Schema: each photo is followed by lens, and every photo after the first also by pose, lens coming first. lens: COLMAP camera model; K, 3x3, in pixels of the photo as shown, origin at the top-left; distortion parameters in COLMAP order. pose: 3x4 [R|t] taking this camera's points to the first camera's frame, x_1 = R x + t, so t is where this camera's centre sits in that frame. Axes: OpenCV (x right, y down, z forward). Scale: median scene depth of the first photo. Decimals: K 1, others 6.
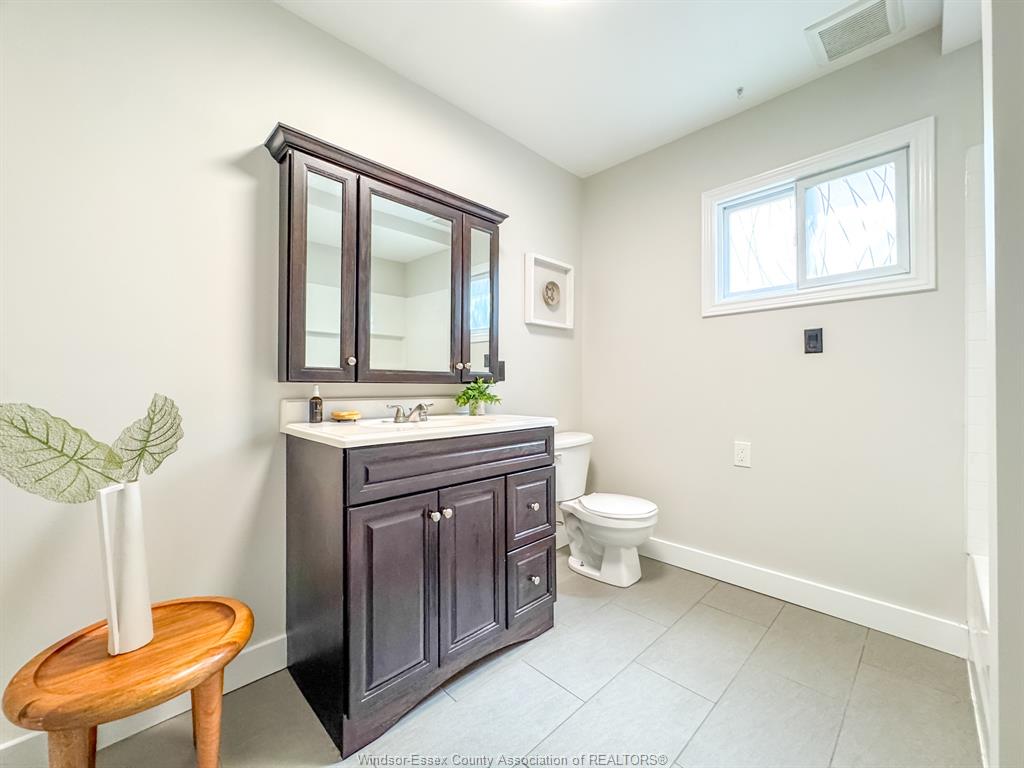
lens RADIAL K [[419.1, 0, 515.0], [0, 419.1, 383.0], [0, 0, 1]] dist [-0.006270, 0.000346]
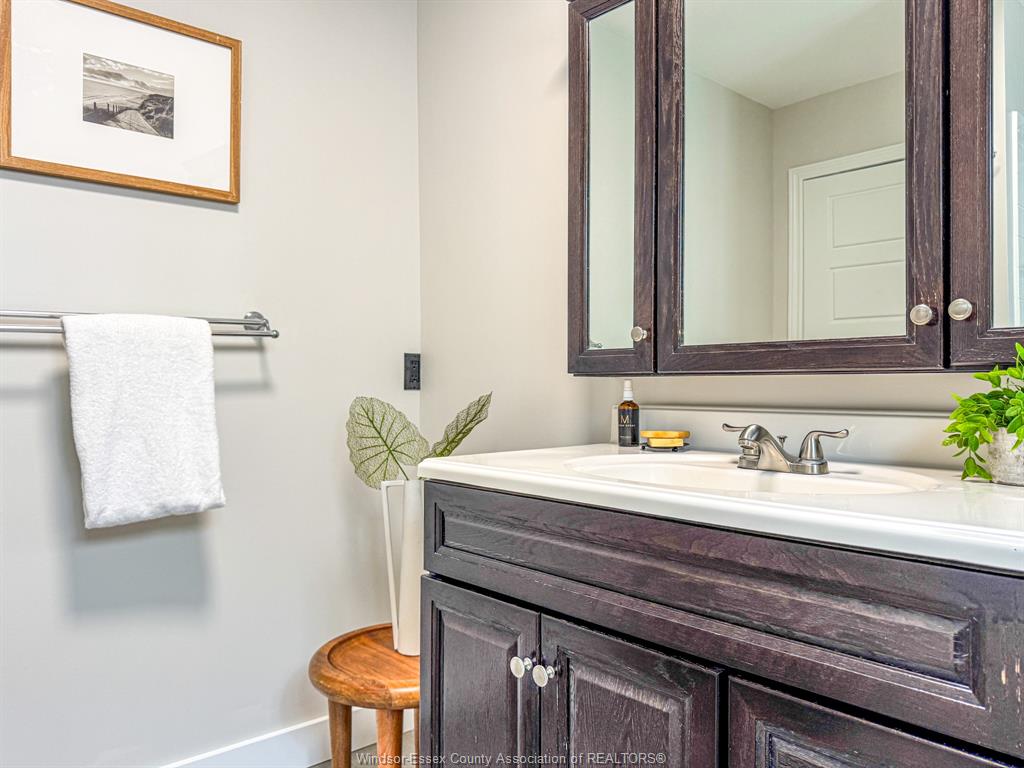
lens RADIAL K [[723.2, 0, 513.9], [0, 723.2, 384.2], [0, 0, 1]] dist [0.105961, -0.140381]
pose [[-0.061739, -0.001840, -0.998091, 0.521585], [0.014025, 0.999898, -0.002711, 0.010156], [0.997994, -0.014165, -0.061707, 0.882026]]
